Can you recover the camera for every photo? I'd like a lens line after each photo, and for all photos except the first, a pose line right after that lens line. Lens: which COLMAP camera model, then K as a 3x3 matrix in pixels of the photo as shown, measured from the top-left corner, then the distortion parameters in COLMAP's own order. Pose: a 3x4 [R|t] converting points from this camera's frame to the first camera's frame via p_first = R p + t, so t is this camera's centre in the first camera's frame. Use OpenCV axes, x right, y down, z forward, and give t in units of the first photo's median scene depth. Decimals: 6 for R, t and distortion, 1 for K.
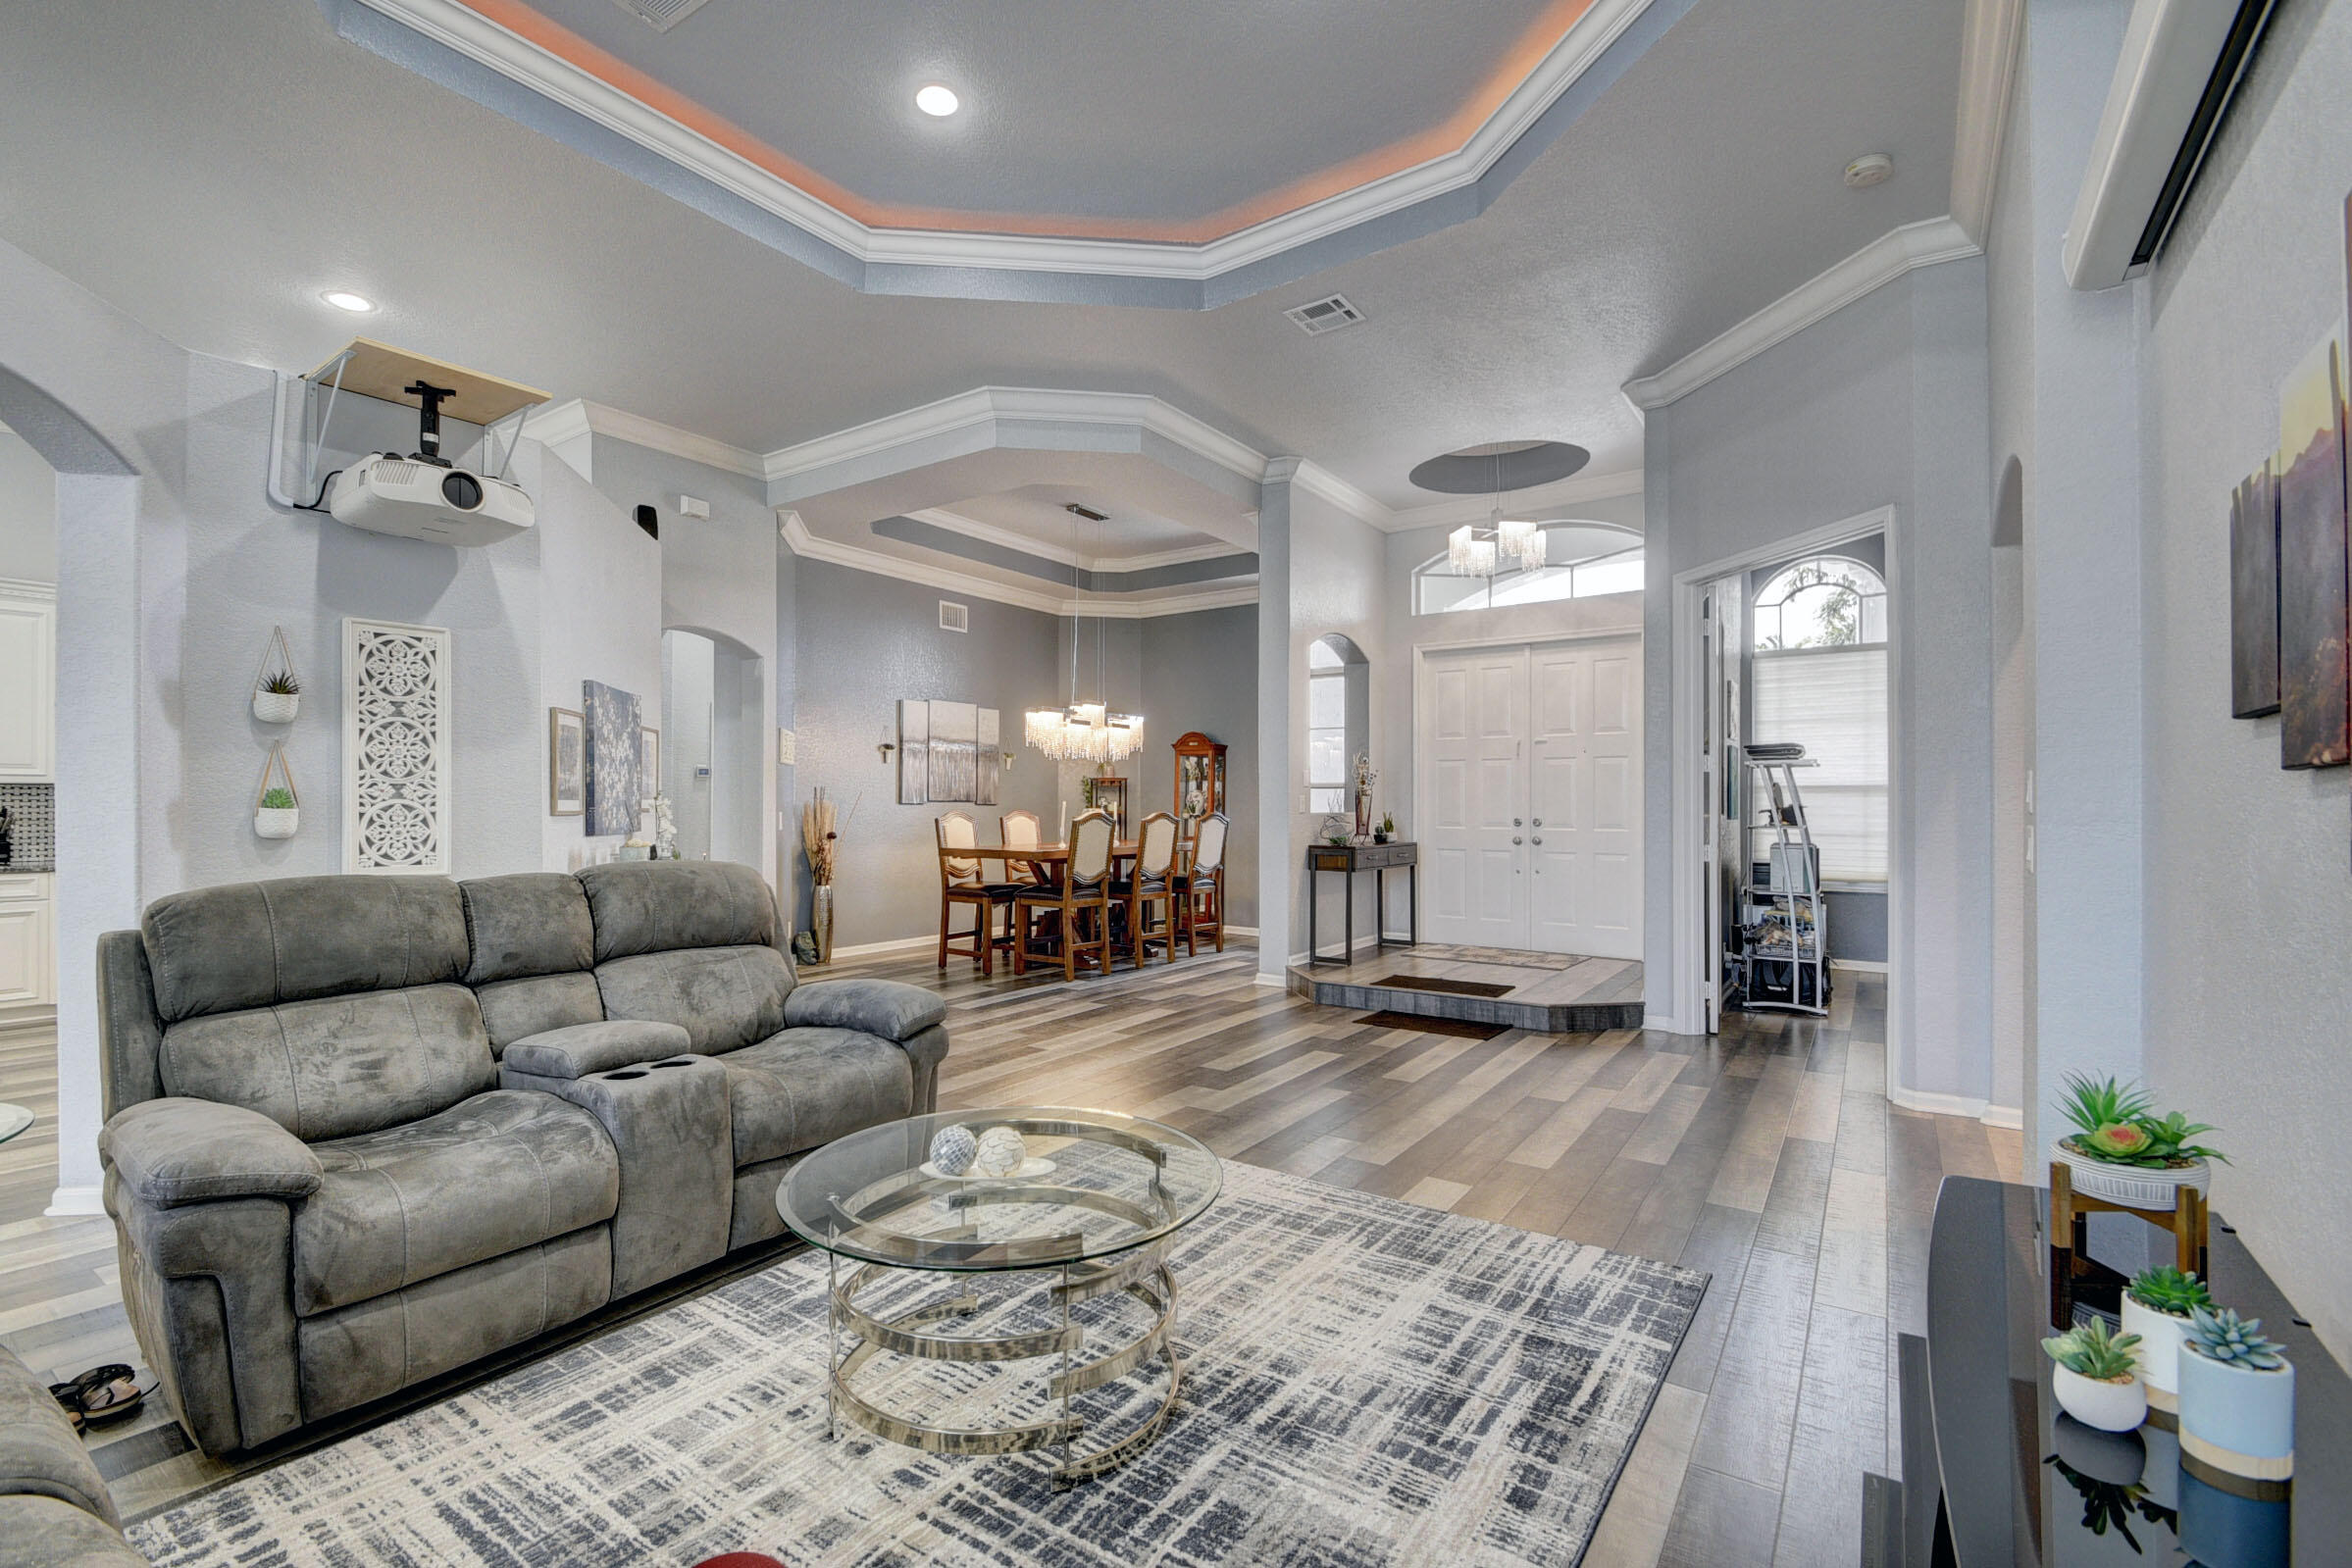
lens RADIAL K [[1036.3, 0, 1125.0], [0, 1036.3, 804.0], [0, 0, 1]] dist [0.003584, 0.000078]
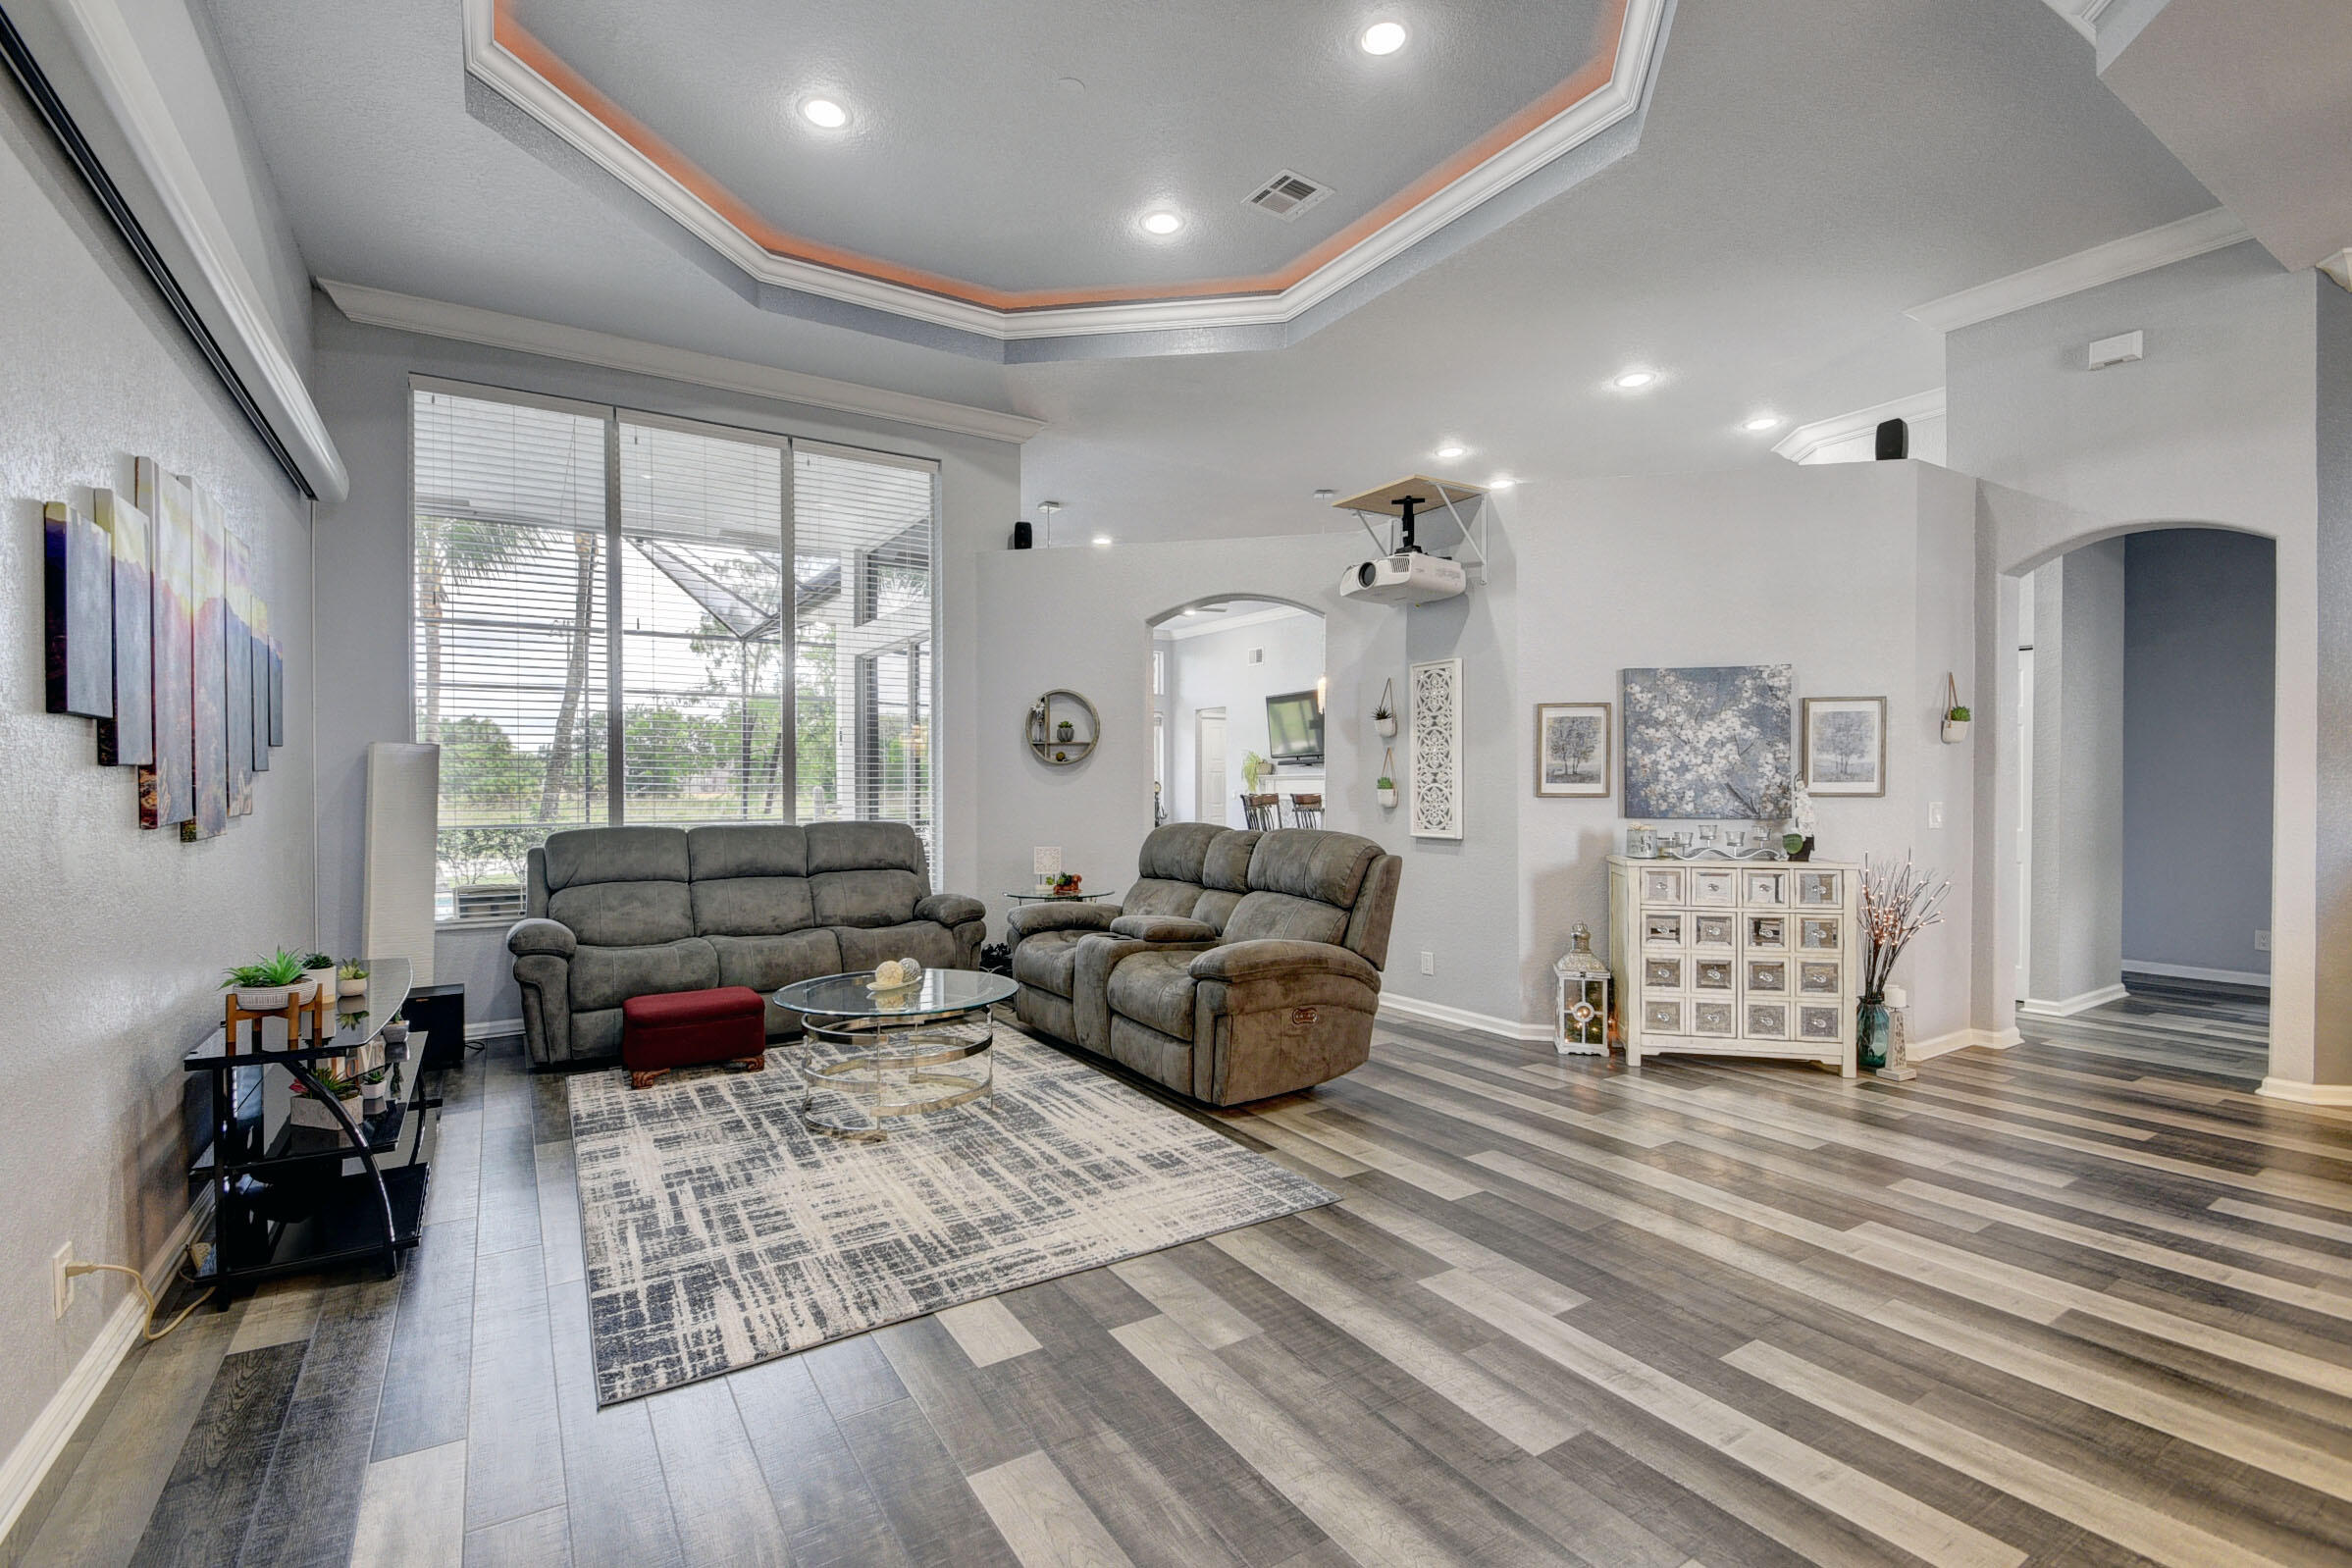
lens RADIAL K [[1032.6, 0, 1139.8], [0, 1032.6, 798.8], [0, 0, 1]] dist [0.002232, -0.010299]
pose [[-0.379955, 0.011446, -0.924934, 1.081472], [-0.001907, 0.999912, 0.013157, -0.002014], [0.925003, 0.006763, -0.379900, 1.613074]]
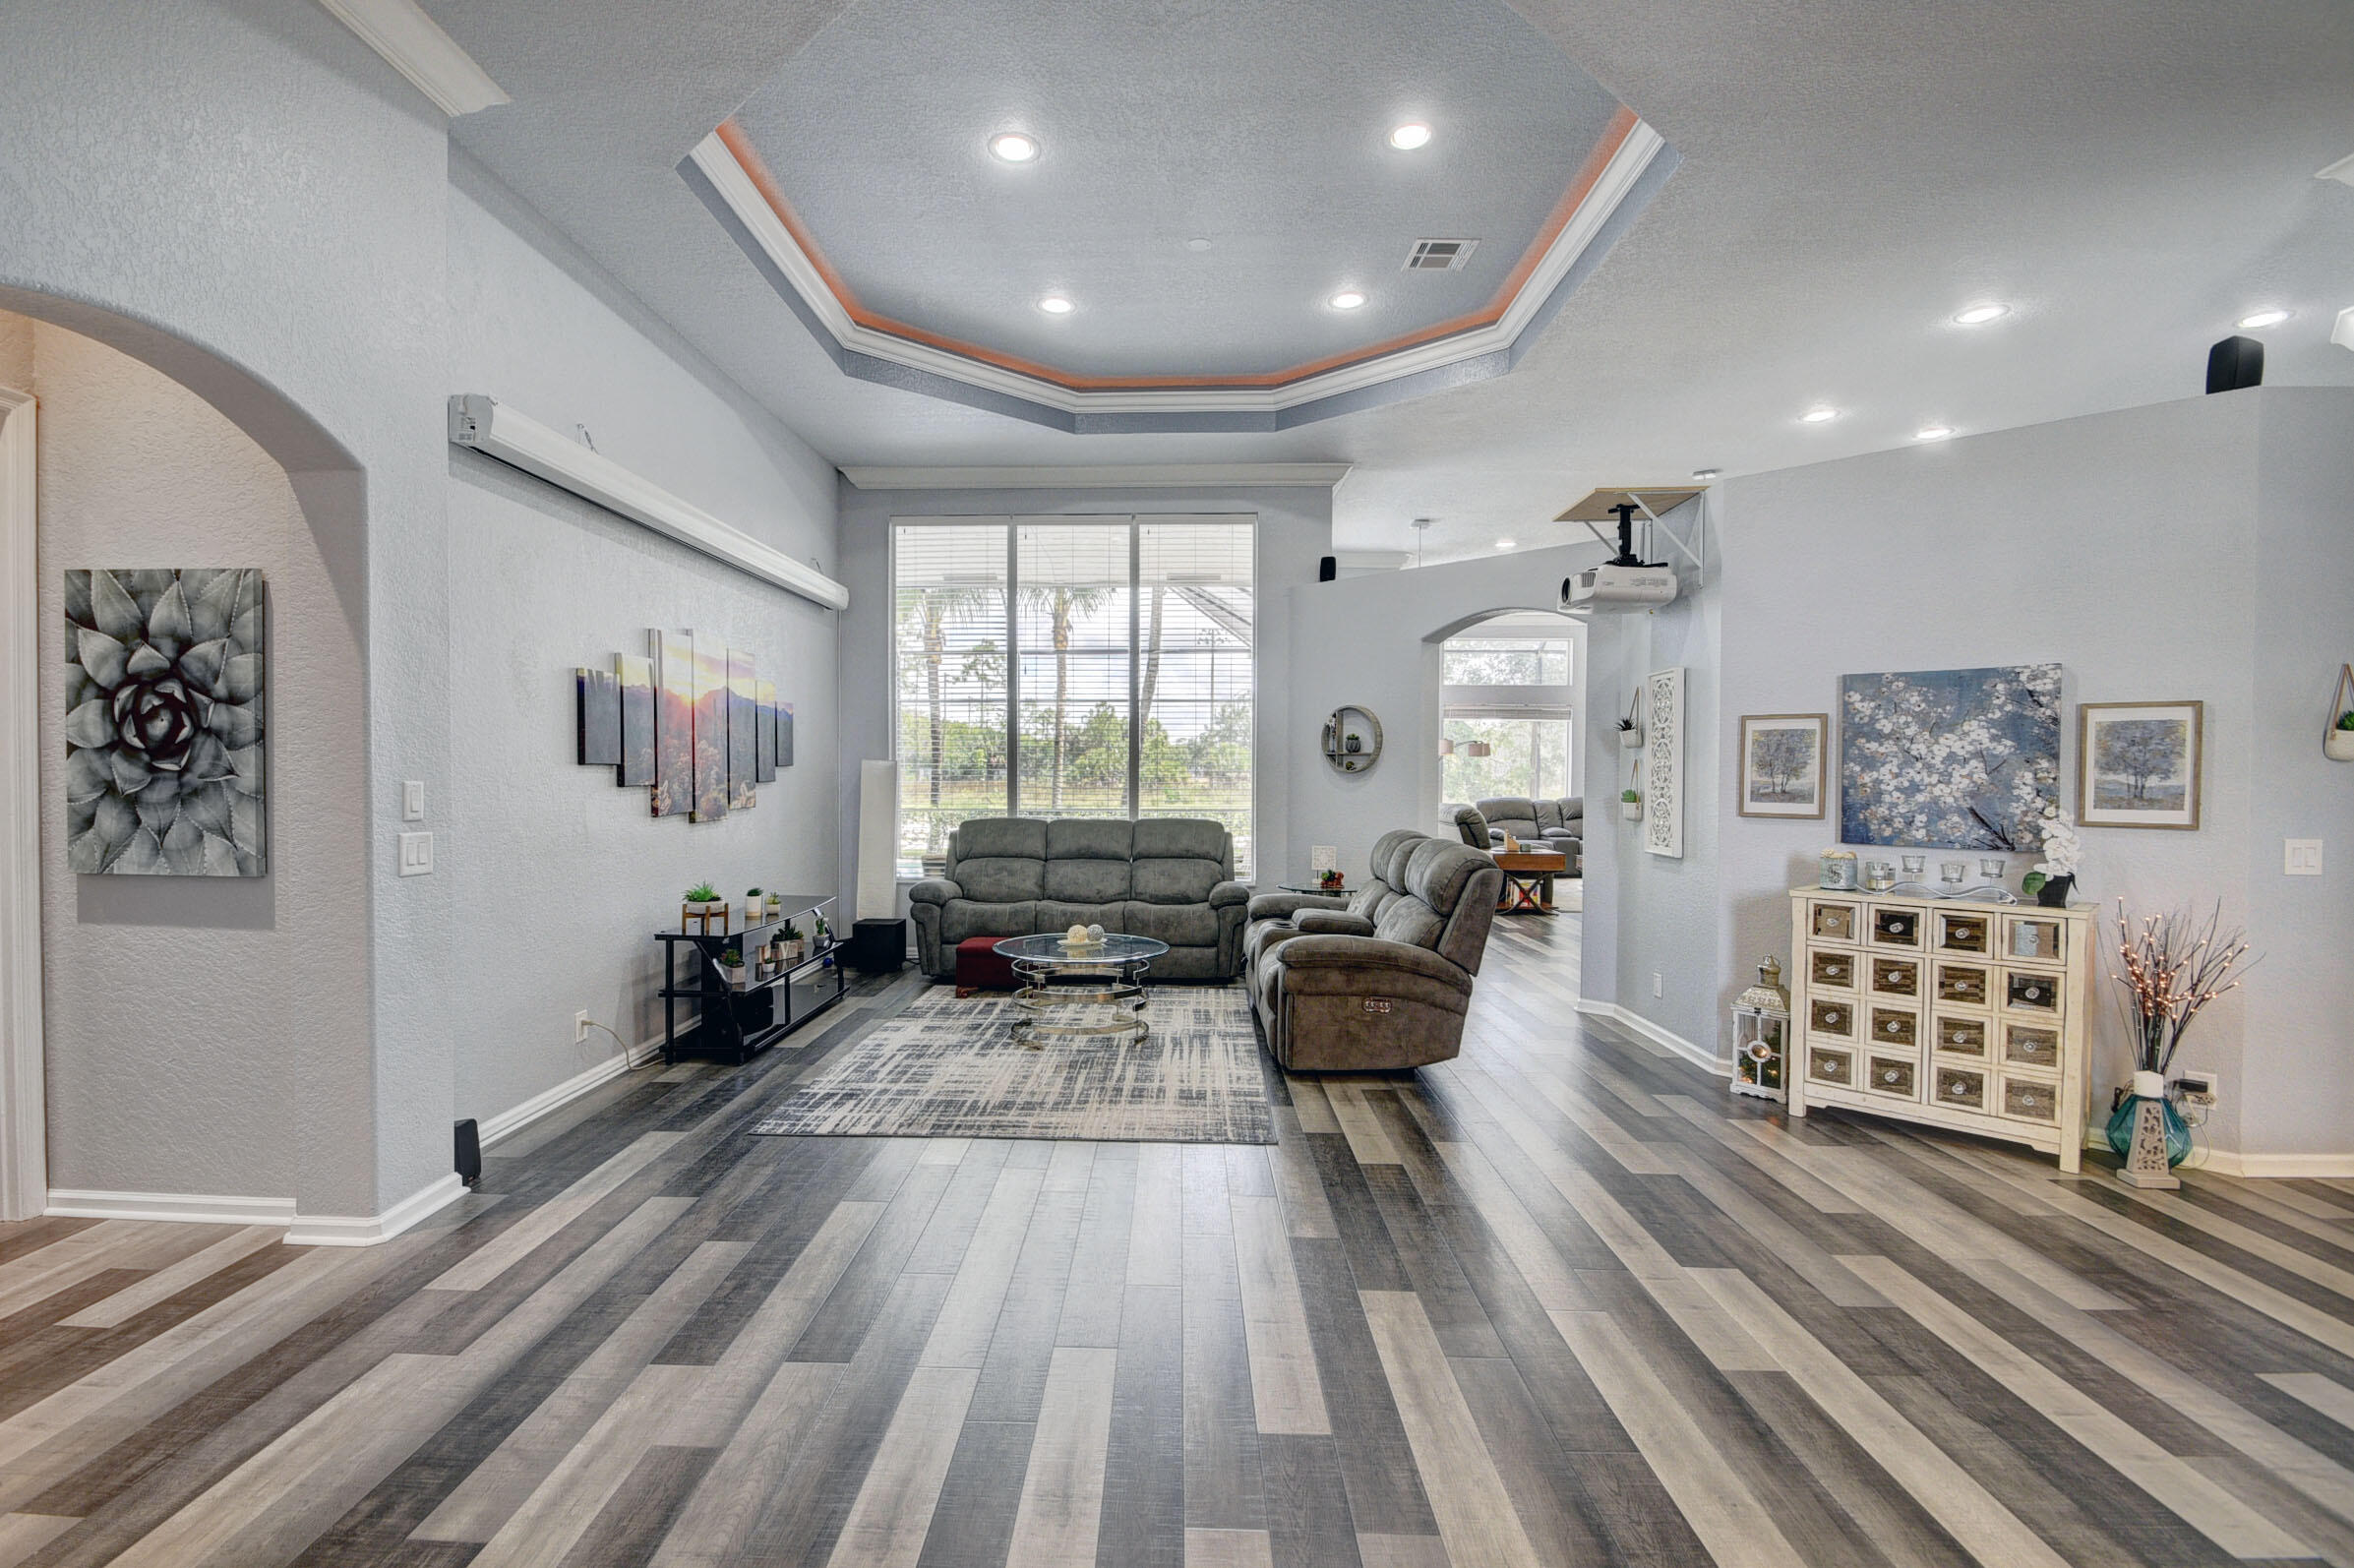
lens RADIAL K [[1033.4, 0, 1140.8], [0, 1033.4, 798.8], [0, 0, 1]] dist [0.002232, -0.010299]
pose [[-0.826974, 0.008958, -0.562168, 0.891051], [-0.007917, 0.999588, 0.027575, -0.049990], [0.562184, 0.027254, -0.826563, 2.412027]]
